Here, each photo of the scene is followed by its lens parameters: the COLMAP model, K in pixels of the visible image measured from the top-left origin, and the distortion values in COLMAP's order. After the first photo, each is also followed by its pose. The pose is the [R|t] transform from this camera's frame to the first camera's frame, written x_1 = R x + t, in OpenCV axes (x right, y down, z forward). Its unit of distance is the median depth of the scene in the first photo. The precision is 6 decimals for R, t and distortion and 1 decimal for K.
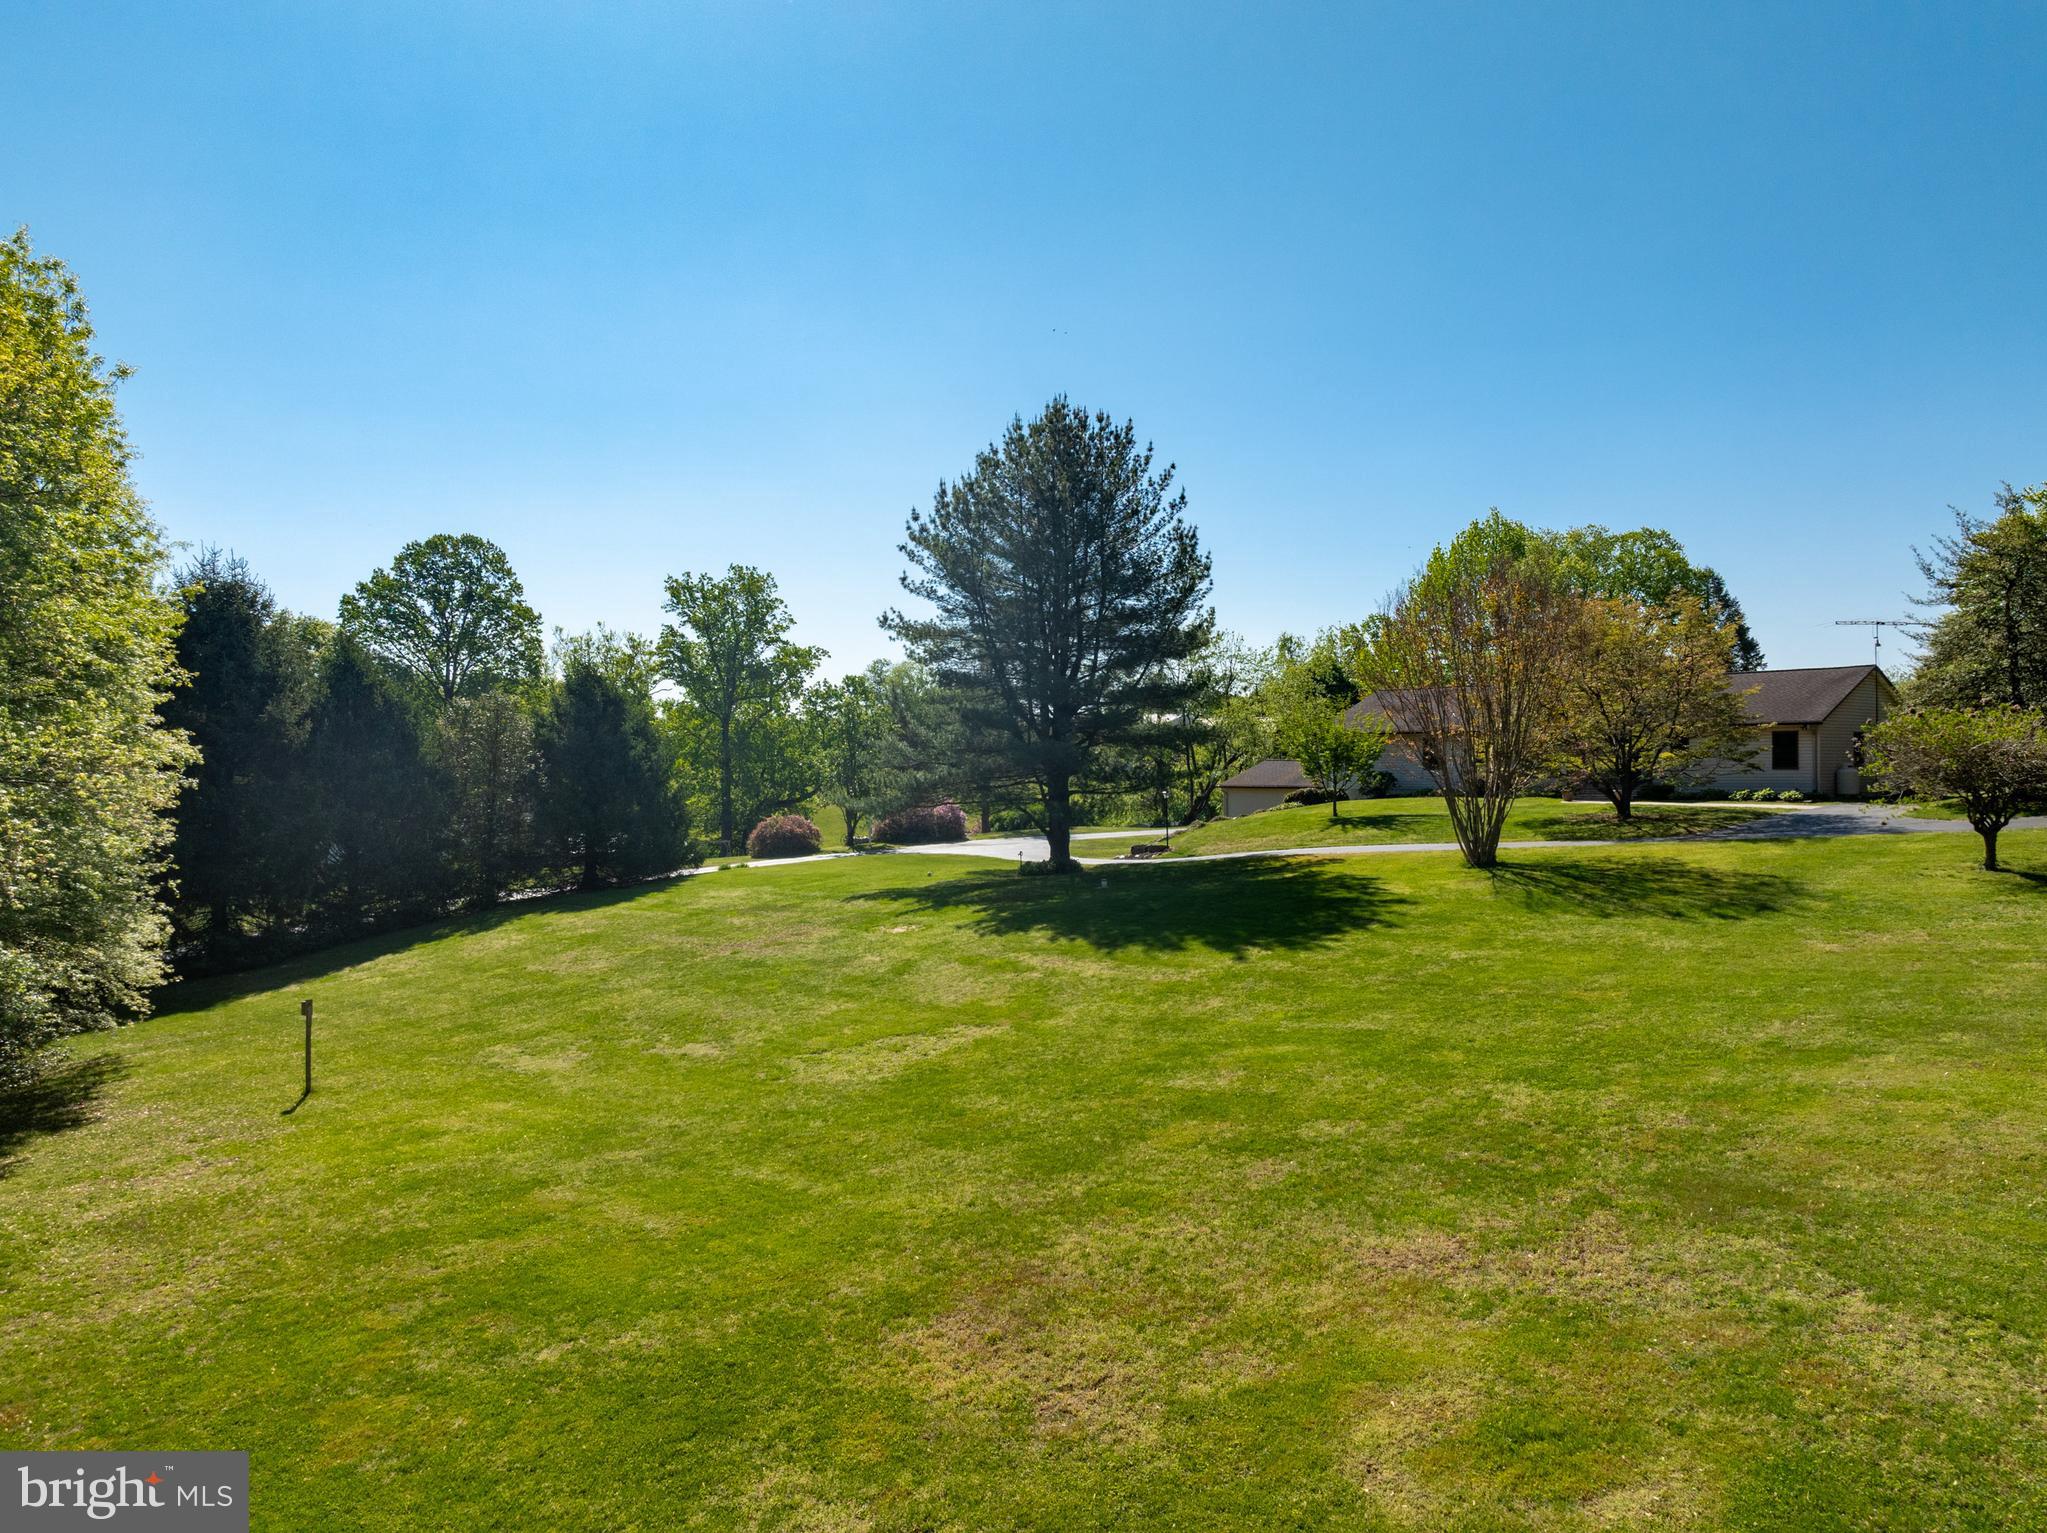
lens RADIAL K [[1442.2, 0, 1020.8], [0, 1442.2, 771.5], [0, 0, 1]] dist [-0.026917, 0.014358]
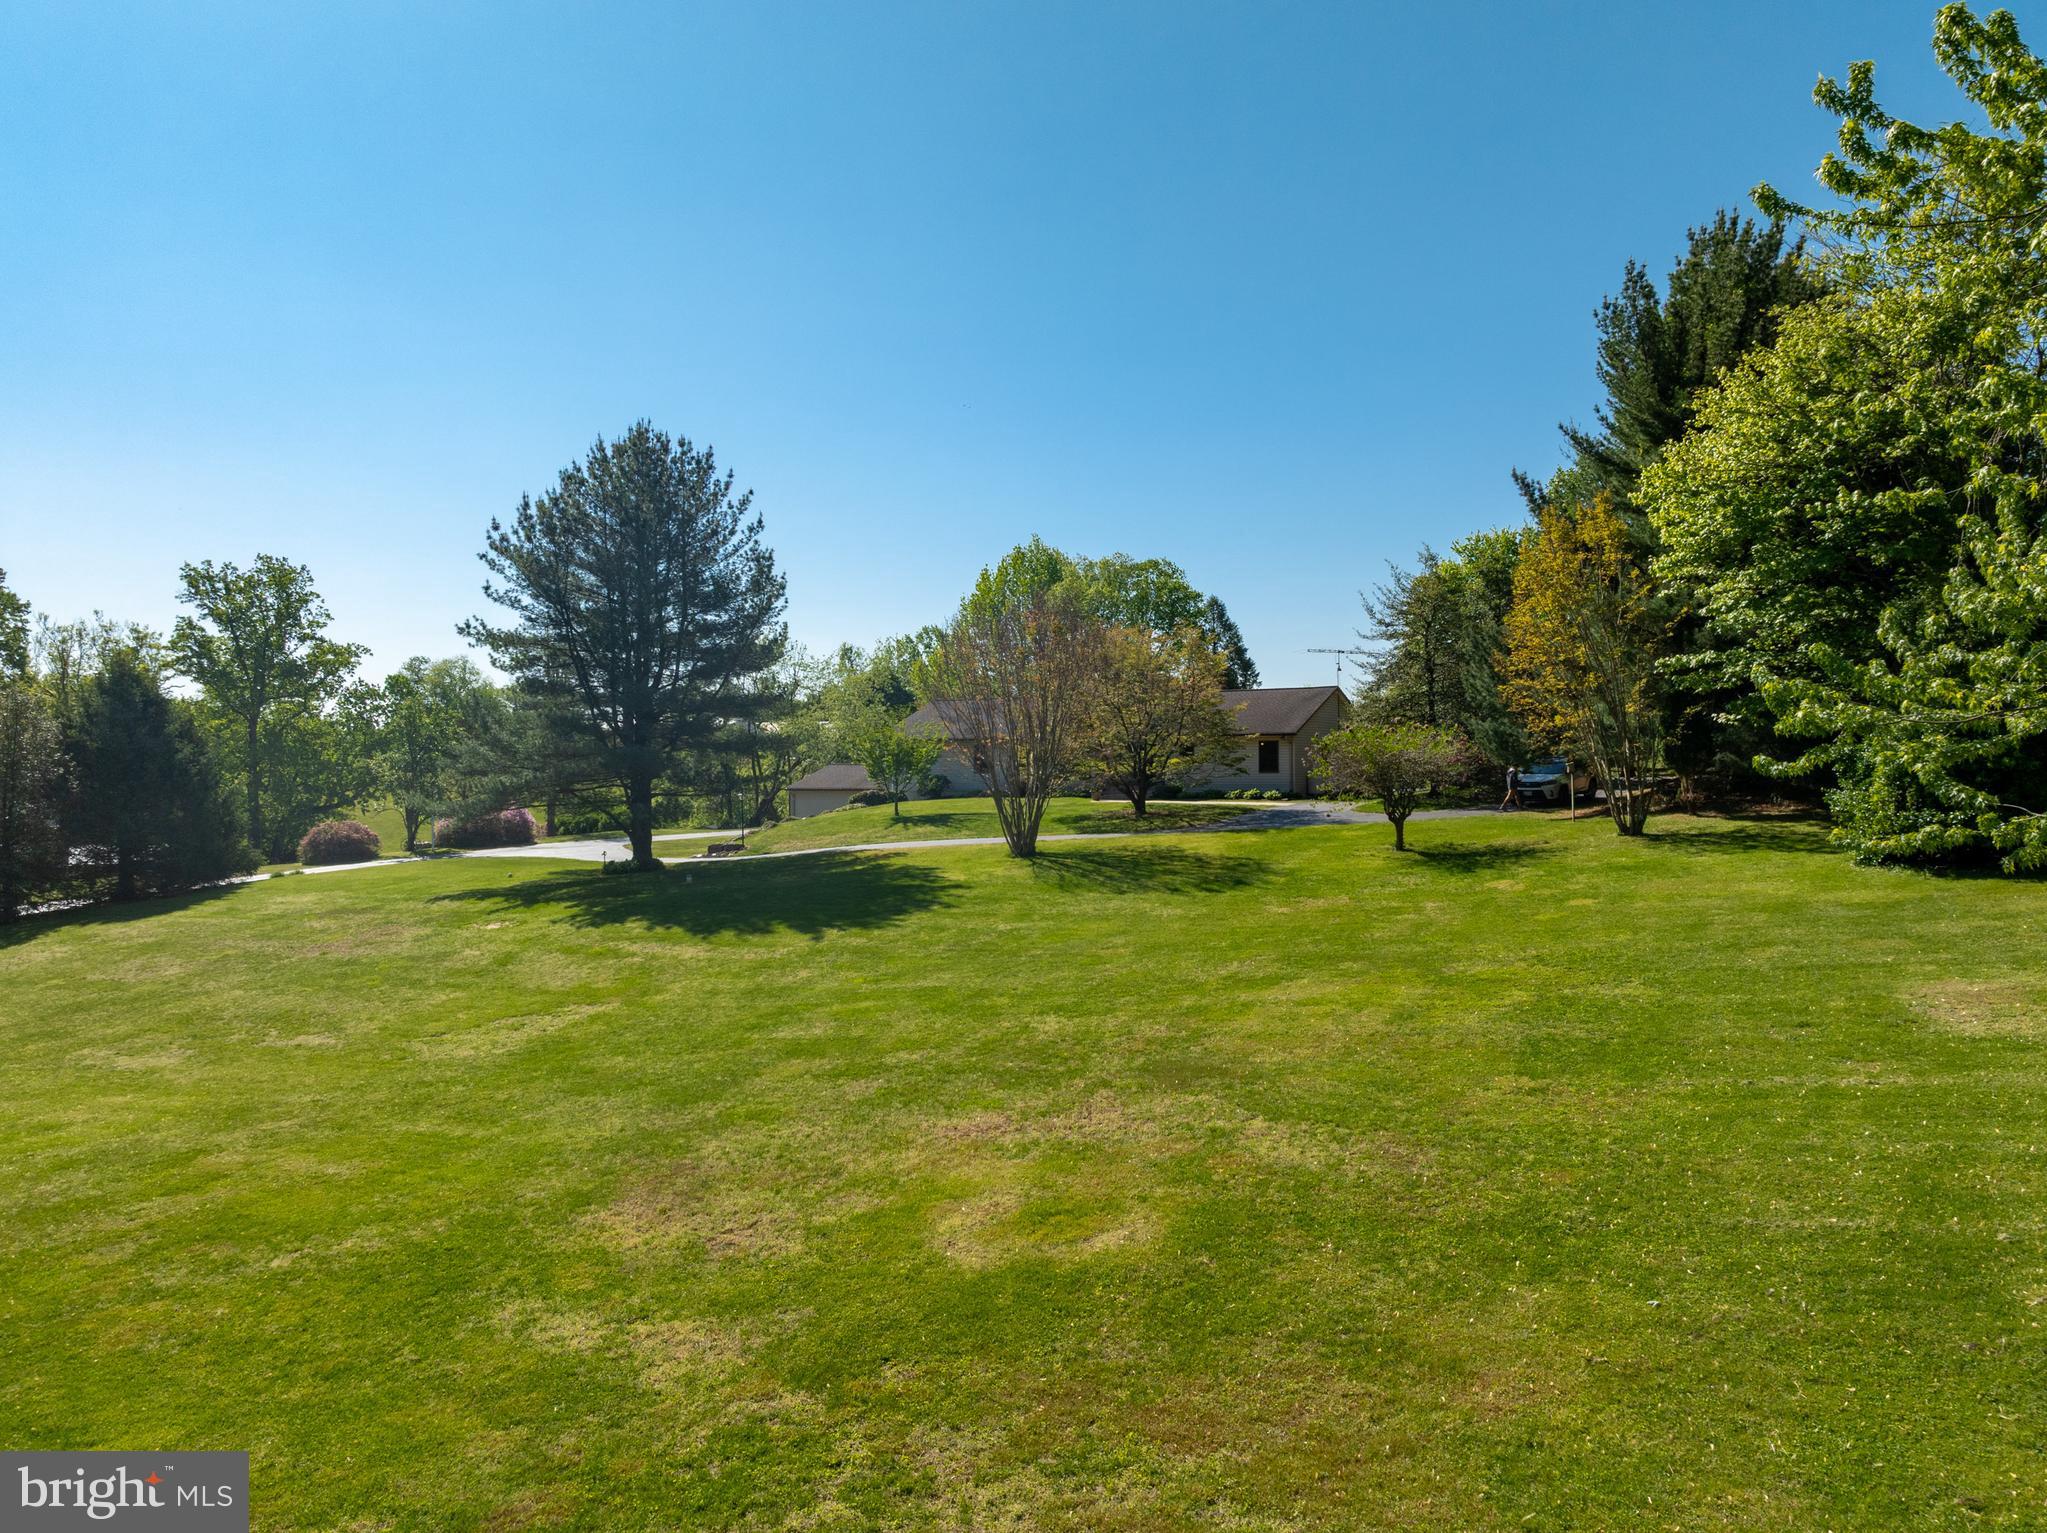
lens RADIAL K [[1442.2, 0, 1024.2], [0, 1442.2, 772.2], [0, 0, 1]] dist [-0.026917, 0.014358]
pose [[0.952537, -0.000376, 0.304423, -0.037748], [0.001021, 0.999998, -0.001962, 0.000289], [-0.304421, 0.002180, 0.952535, -0.123057]]
